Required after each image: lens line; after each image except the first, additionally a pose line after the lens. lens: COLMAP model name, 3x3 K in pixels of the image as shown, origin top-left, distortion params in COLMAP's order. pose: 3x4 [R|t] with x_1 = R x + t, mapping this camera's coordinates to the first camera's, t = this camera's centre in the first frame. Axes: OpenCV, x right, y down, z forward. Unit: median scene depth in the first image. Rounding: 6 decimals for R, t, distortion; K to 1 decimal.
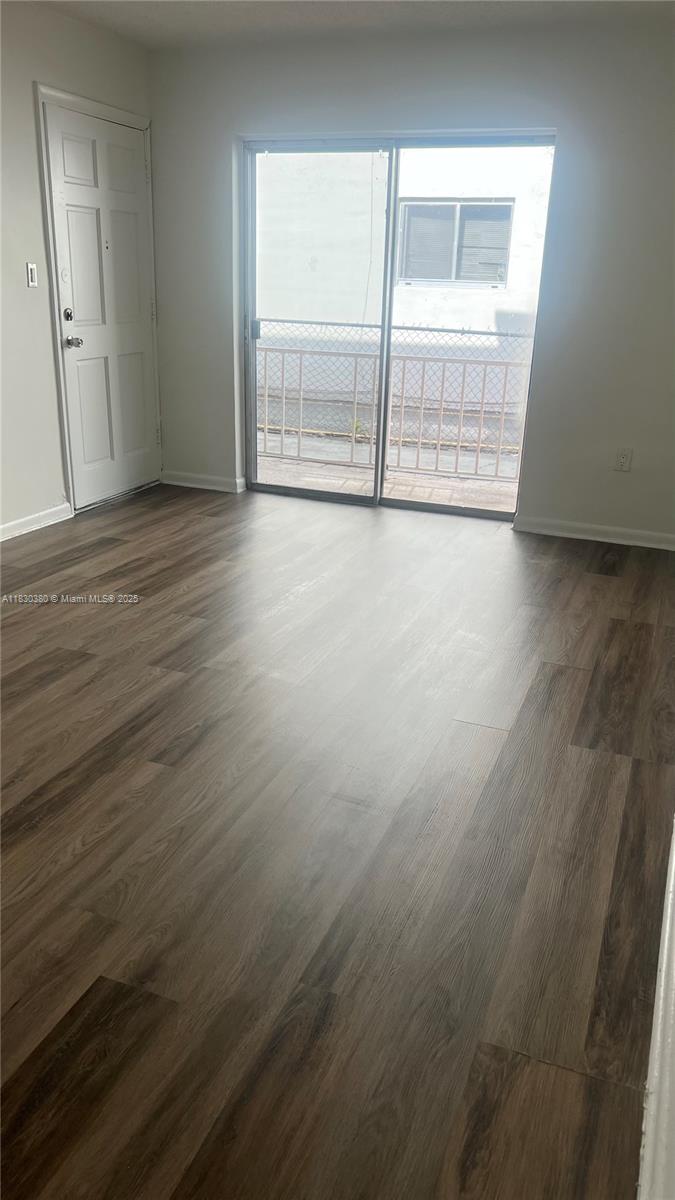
lens RADIAL K [[901.9, 0, 337.5], [0, 901.9, 600.0], [0, 0, 1]] dist [0.100707, -0.146416]
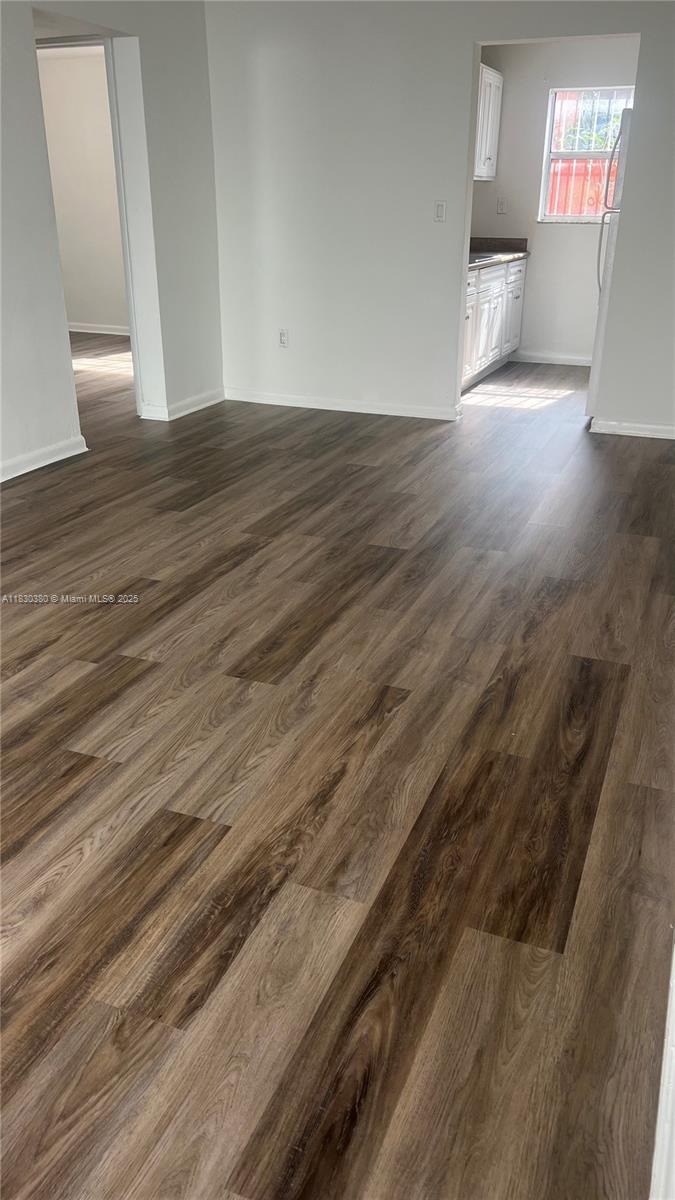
lens RADIAL K [[901.9, 0, 337.5], [0, 901.9, 600.0], [0, 0, 1]] dist [0.100707, -0.146416]
pose [[-0.998827, -0.047858, -0.007344, -0.353986], [-0.039661, 0.721707, 0.691061, -0.545470], [-0.027773, 0.690542, -0.722759, 1.526551]]
